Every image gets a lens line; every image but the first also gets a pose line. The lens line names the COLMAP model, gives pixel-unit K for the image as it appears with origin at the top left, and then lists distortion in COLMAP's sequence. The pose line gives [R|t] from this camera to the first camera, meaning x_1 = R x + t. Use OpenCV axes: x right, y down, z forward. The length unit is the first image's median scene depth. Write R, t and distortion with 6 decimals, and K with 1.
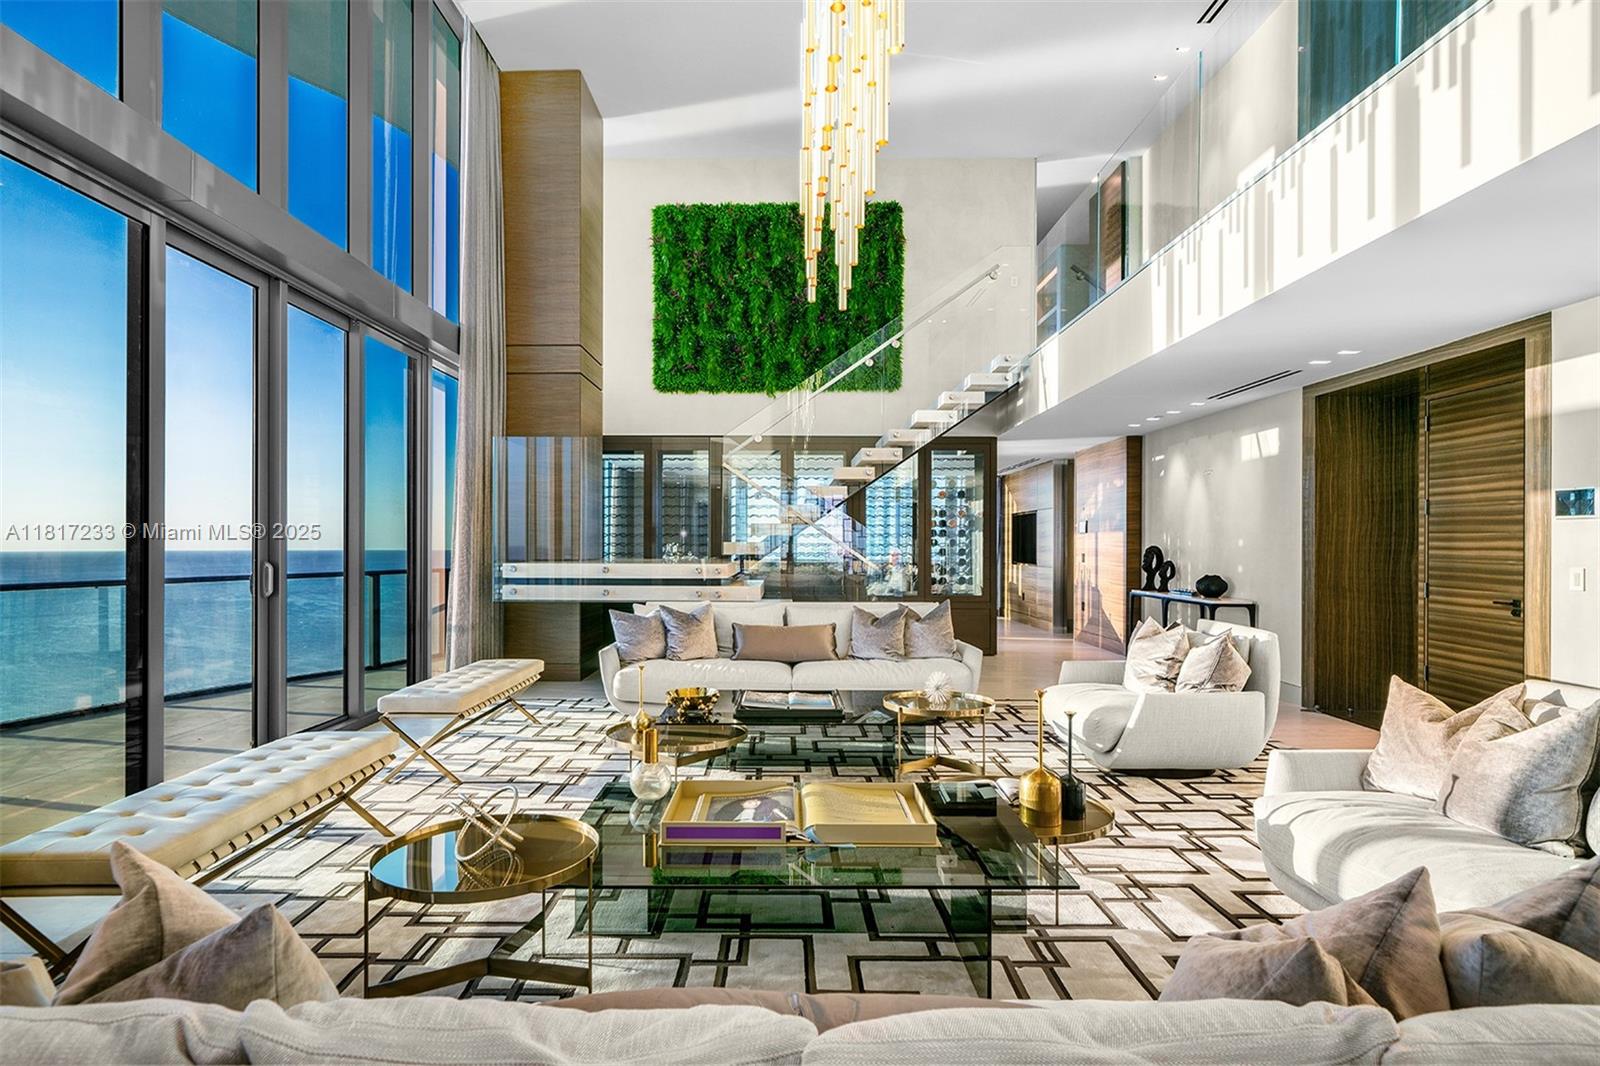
lens RADIAL K [[826.6, 0, 772.5], [0, 826.6, 545.2], [0, 0, 1]] dist [0.000077, 0.001605]
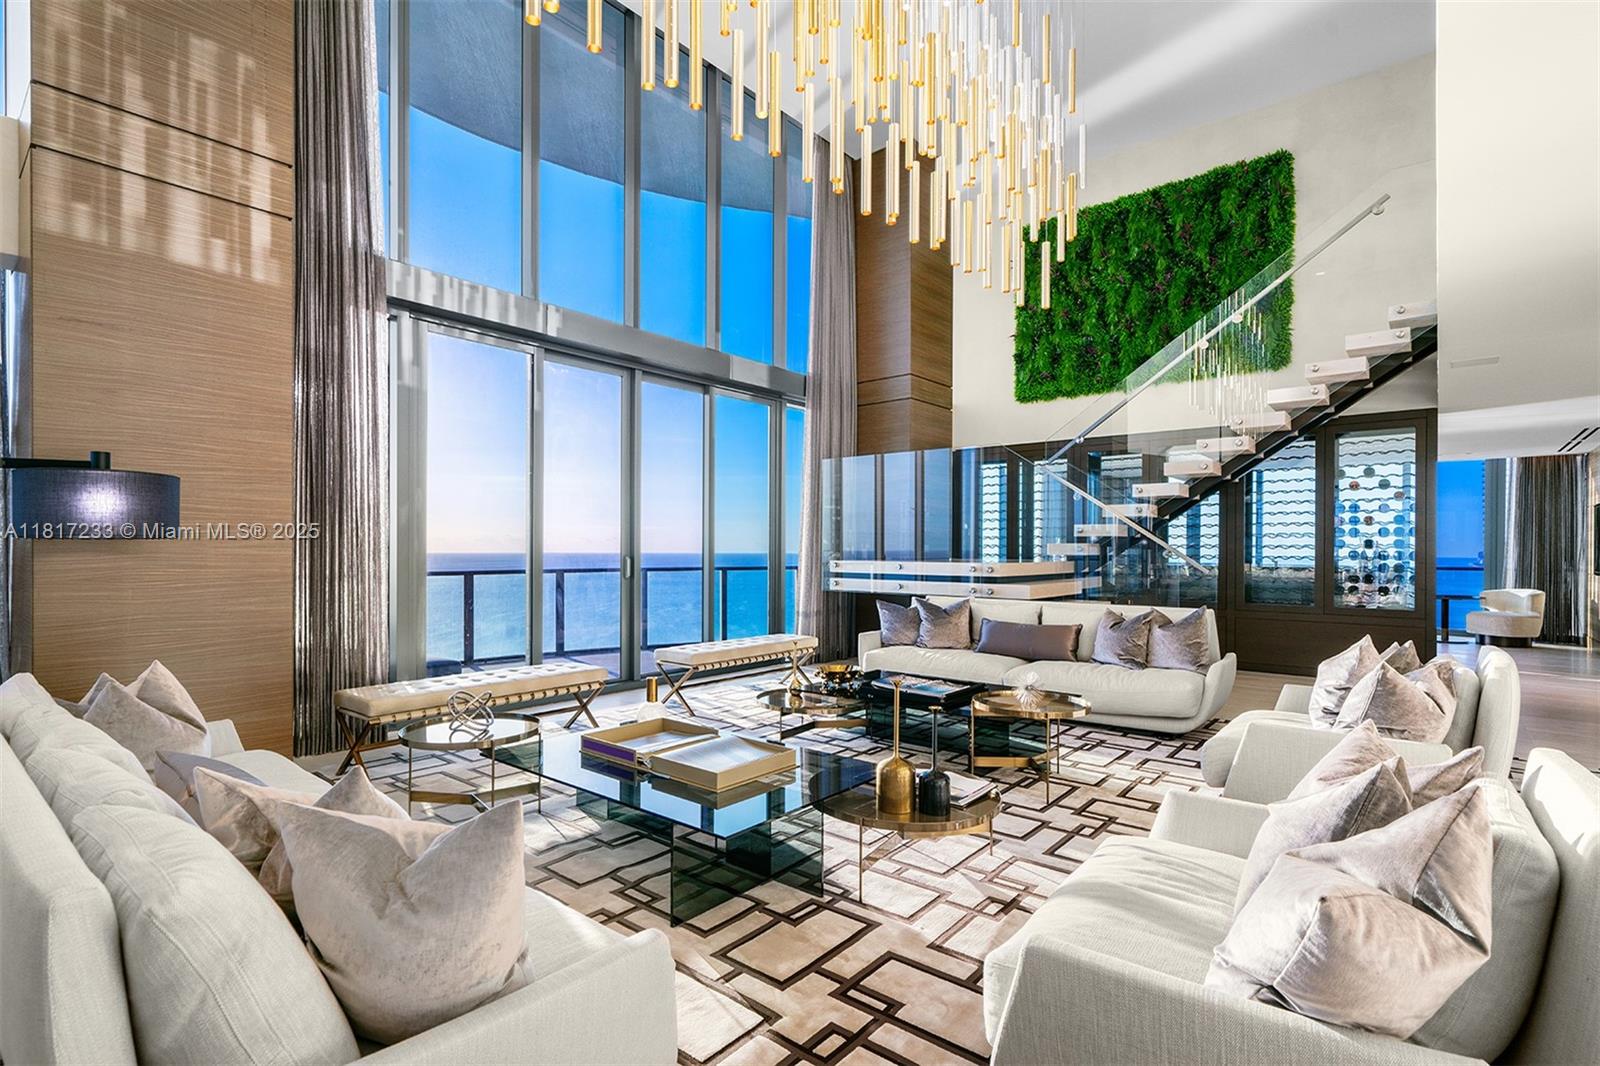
lens RADIAL K [[758.0, 0, 787.9], [0, 758.0, 543.7], [0, 0, 1]] dist [0.010477, 0.000039]
pose [[0.773734, -0.002883, -0.633504, 0.268116], [-0.002095, 0.999973, -0.007109, 0.003805], [0.633507, 0.006827, 0.773707, 0.058841]]
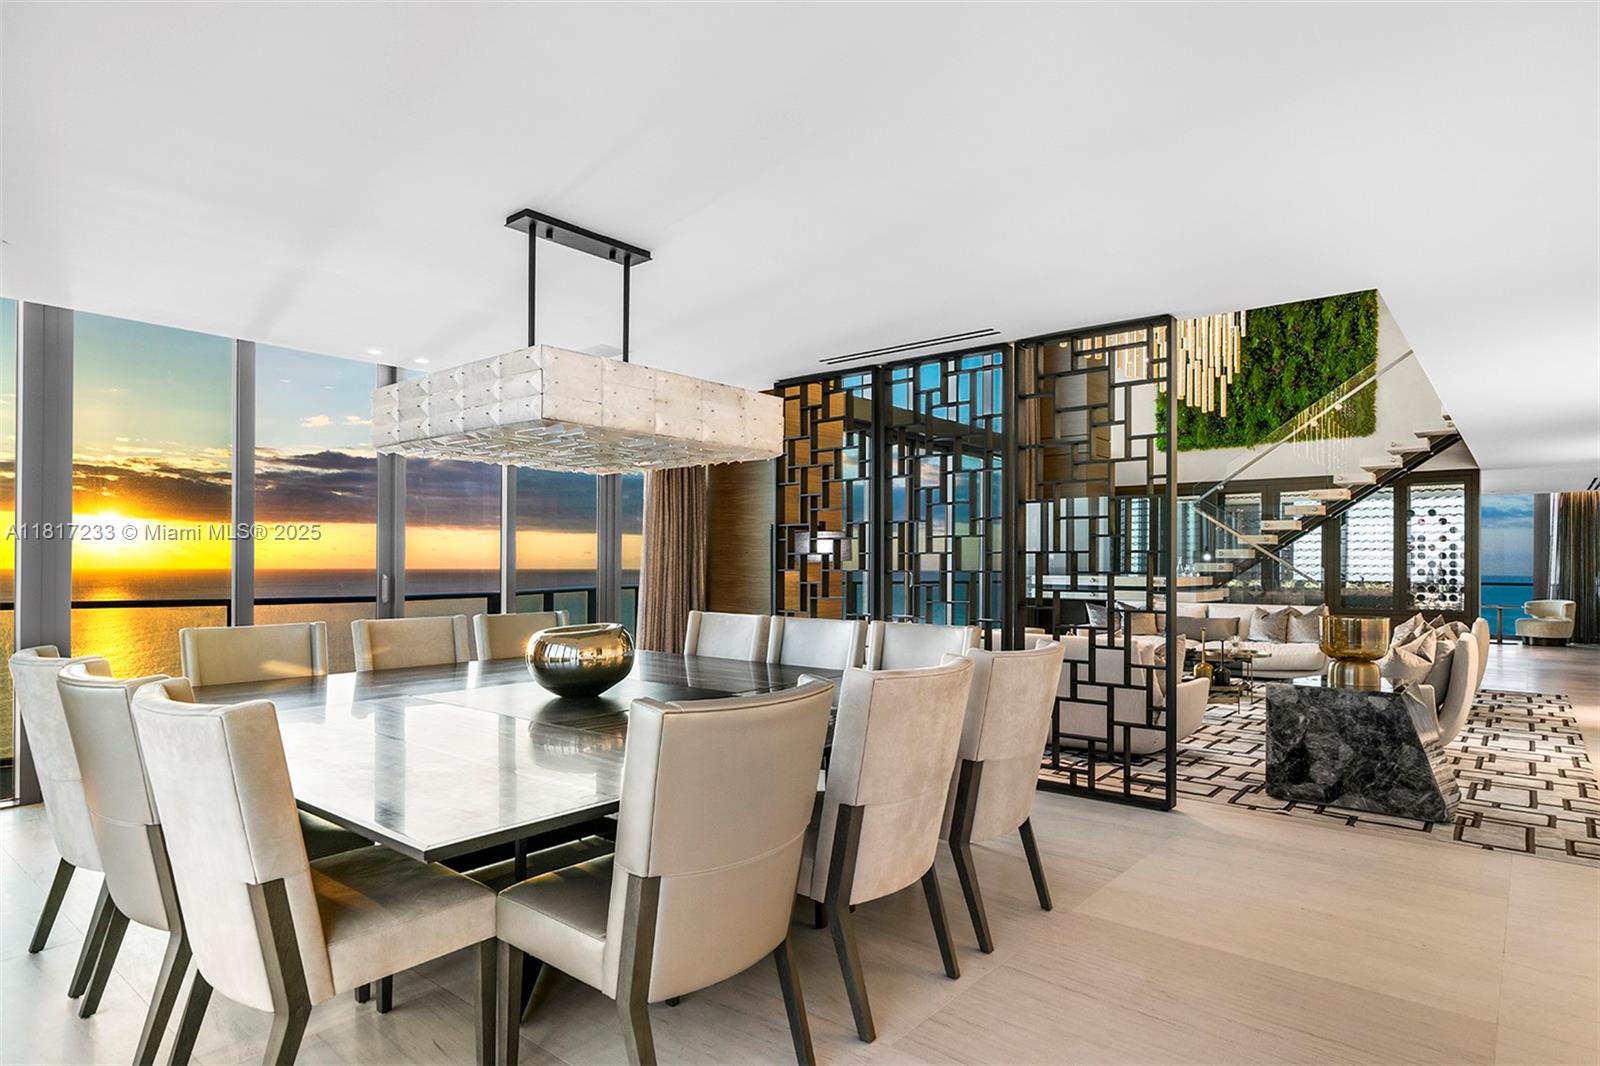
lens RADIAL K [[862.2, 0, 792.1], [0, 862.2, 552.4], [0, 0, 1]] dist [0.007084, -0.000262]
pose [[0.771750, -0.005728, -0.635901, 0.315569], [-0.005094, 0.999872, -0.015189, 0.003713], [0.635906, 0.014961, 0.771621, -0.505113]]
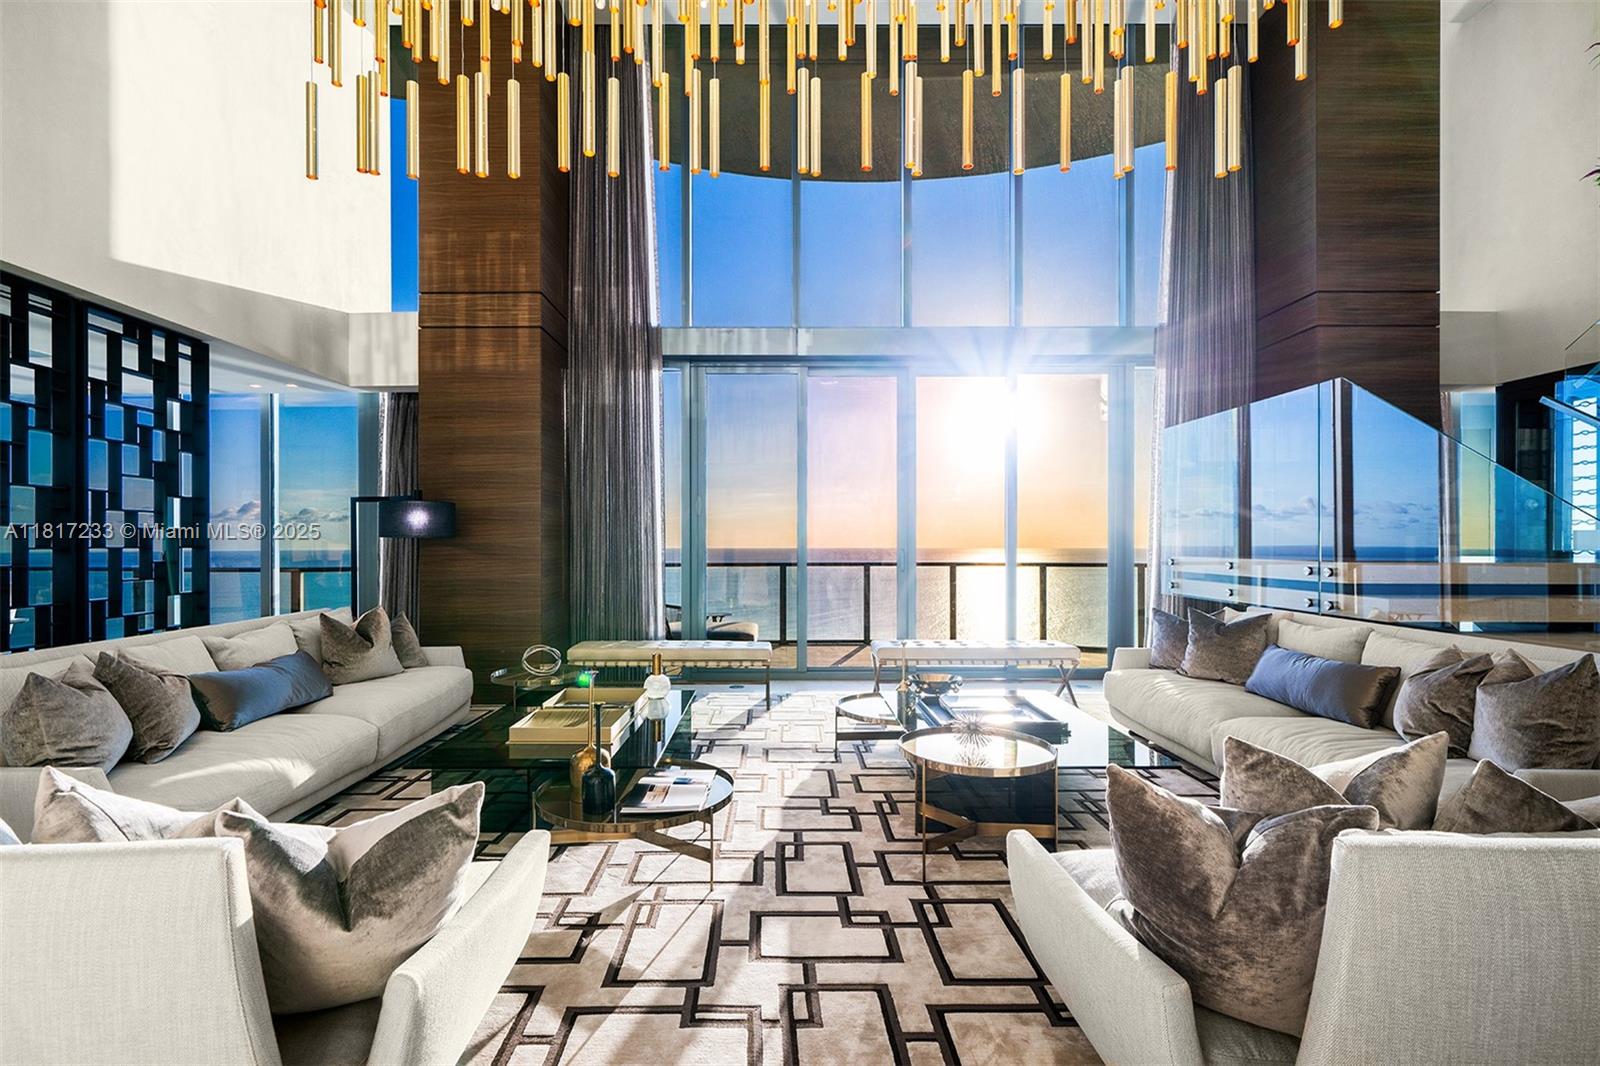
lens RADIAL K [[732.6, 0, 791.7], [0, 732.6, 542.4], [0, 0, 1]] dist [0.006655, -0.000066]
pose [[0.032870, -0.001138, -0.999459, 0.411648], [-0.000787, 0.999999, -0.001165, 0.003606], [0.999459, 0.000825, 0.032869, 0.399420]]
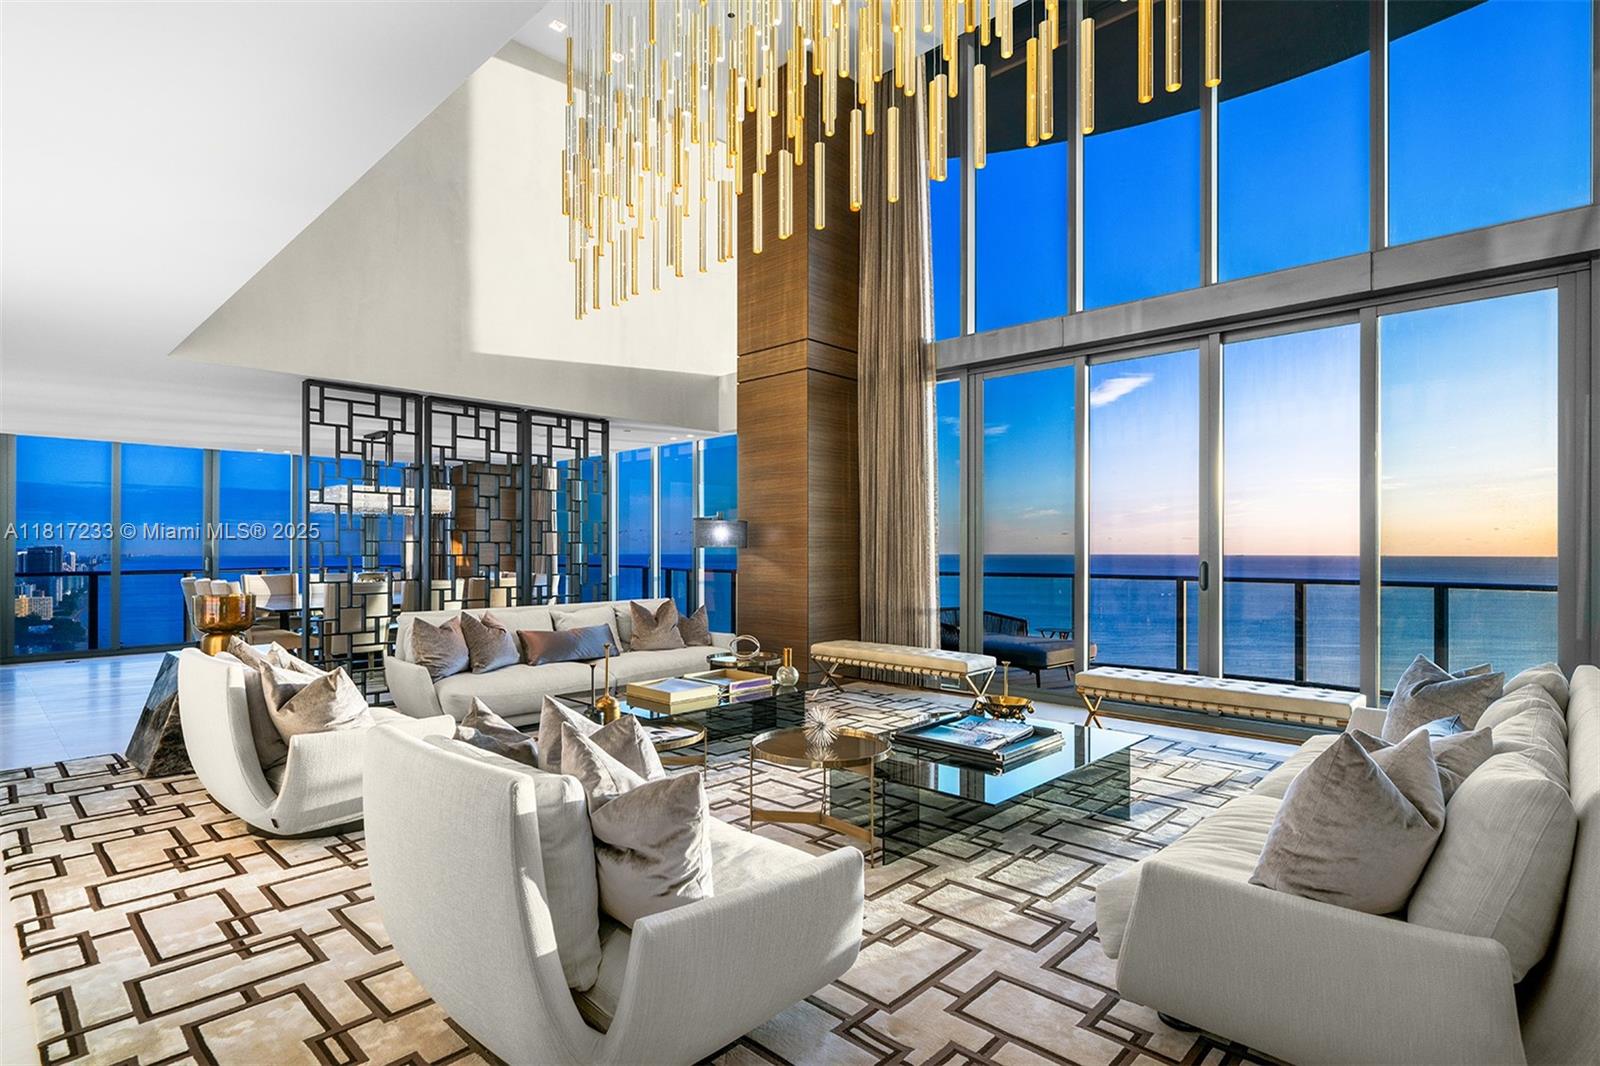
lens RADIAL K [[826.6, 0, 841.5], [0, 826.6, 548.3], [0, 0, 1]] dist [0.000077, 0.001605]
pose [[-0.665999, -0.000133, -0.745953, 0.380653], [-0.000577, 1.000000, 0.000337, -0.000144], [0.745952, 0.000655, -0.665999, 0.679358]]
